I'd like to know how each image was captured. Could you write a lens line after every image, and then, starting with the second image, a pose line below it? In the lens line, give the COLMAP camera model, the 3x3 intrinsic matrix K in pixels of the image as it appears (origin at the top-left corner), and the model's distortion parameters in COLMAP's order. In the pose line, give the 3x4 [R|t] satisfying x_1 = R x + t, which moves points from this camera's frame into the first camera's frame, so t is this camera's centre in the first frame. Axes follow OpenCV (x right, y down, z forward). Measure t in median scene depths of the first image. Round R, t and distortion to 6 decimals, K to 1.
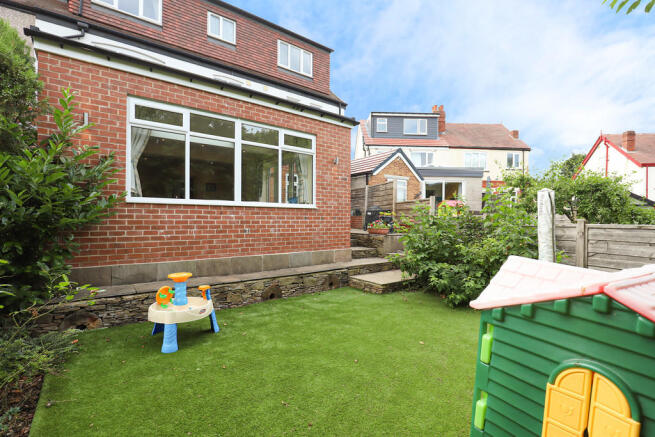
lens RADIAL K [[304.3, 0, 332.2], [0, 304.3, 221.8], [0, 0, 1]] dist [-0.018713, 0.000894]
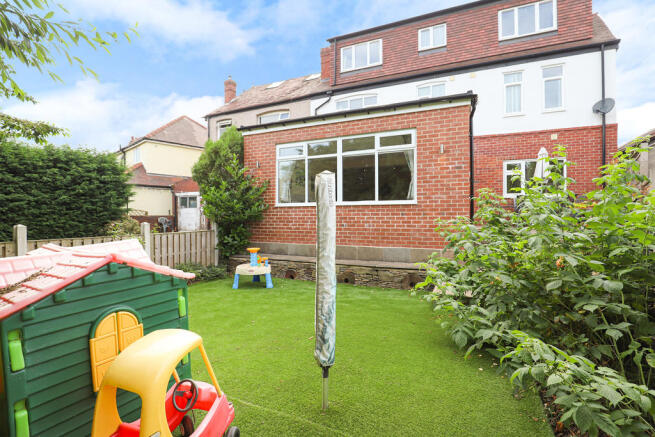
lens RADIAL K [[304.3, 0, 332.3], [0, 304.3, 216.2], [0, 0, 1]] dist [-0.018713, 0.000894]
pose [[0.473138, -0.010335, -0.880928, 0.410139], [-0.001973, 0.999916, -0.012791, 0.004427], [0.880986, 0.007789, 0.473078, 0.194214]]
